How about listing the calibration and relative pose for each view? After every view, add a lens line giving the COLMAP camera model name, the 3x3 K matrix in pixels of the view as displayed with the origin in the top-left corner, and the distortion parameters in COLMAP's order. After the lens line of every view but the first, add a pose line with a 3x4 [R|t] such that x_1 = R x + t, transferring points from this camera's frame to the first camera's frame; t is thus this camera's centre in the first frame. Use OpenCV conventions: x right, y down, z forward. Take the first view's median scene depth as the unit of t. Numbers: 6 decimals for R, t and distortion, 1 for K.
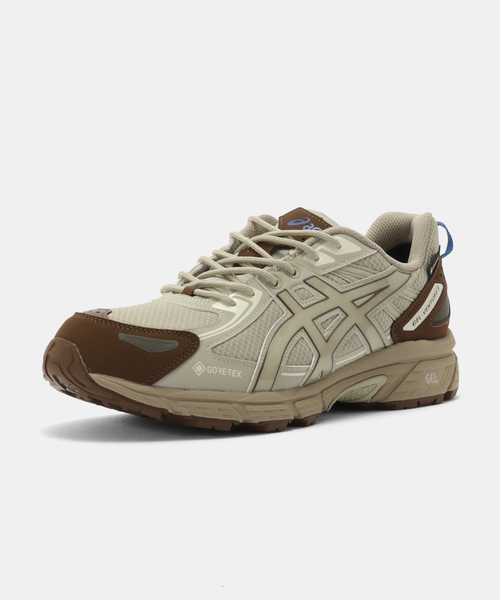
lens RADIAL K [[2181.3, 0, 250.0], [0, 2181.3, 300.0], [0, 0, 1]] dist [0.088482, 0.759201]
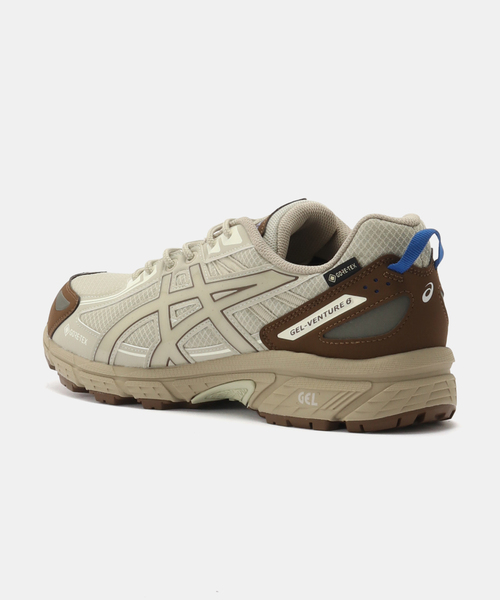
lens RADIAL K [[2181.3, 0, 250.0], [0, 2181.3, 300.0], [0, 0, 1]] dist [0.088482, 0.759201]
pose [[0.054564, 0.093373, -0.994135, 0.989041], [-0.096043, 0.991493, 0.087853, -0.081616], [0.993881, 0.090686, 0.063067, 0.950442]]
